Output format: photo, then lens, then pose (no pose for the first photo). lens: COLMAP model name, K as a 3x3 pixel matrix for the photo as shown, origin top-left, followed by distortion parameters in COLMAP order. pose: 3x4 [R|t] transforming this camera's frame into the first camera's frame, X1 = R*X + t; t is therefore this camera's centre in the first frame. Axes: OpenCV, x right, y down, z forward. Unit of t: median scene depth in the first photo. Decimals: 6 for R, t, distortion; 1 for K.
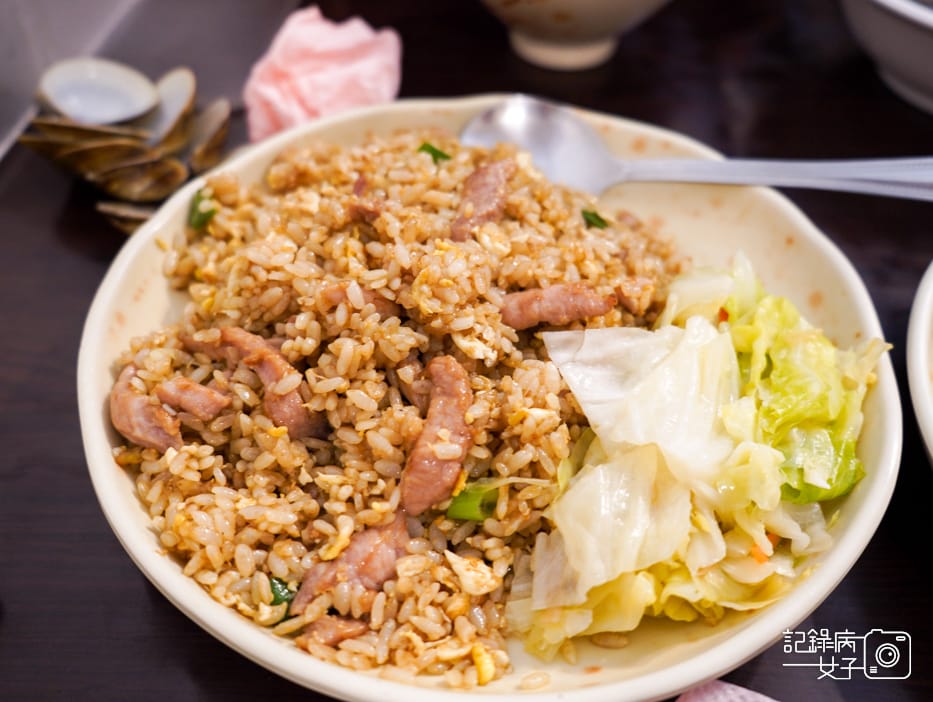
lens RADIAL K [[753.8, 0, 466.5], [0, 753.8, 351.0], [0, 0, 1]] dist [0.000098, 0.002802]
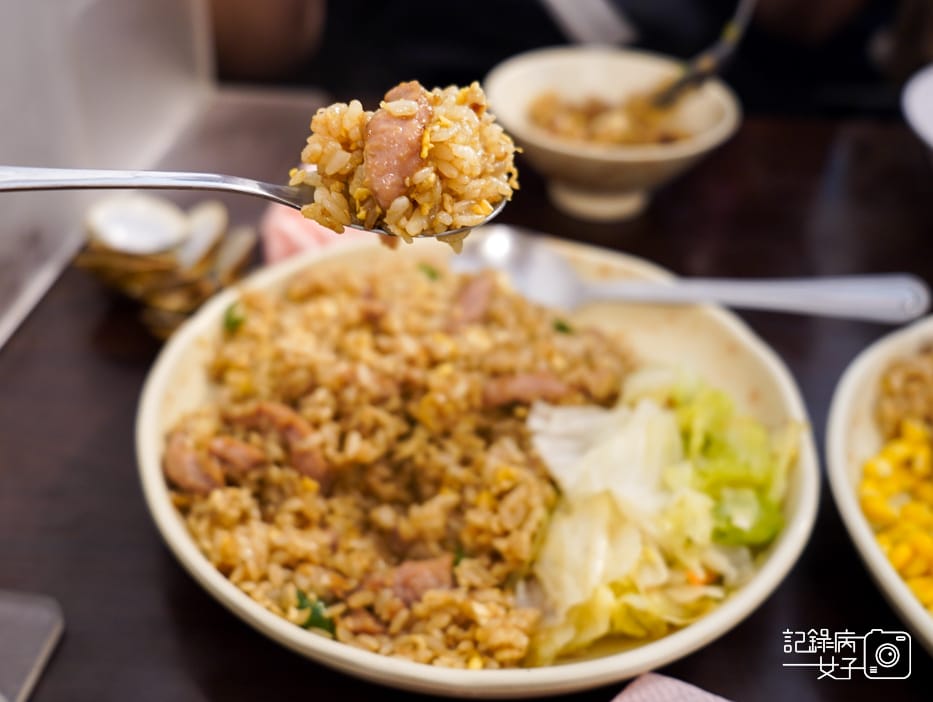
lens RADIAL K [[753.8, 0, 466.5], [0, 753.8, 351.0], [0, 0, 1]] dist [0.000098, 0.002802]
pose [[0.999875, 0.003243, 0.015496, -0.000738], [-0.000439, 0.984099, -0.177620, 0.102295], [-0.015826, 0.177591, 0.983977, -0.224425]]
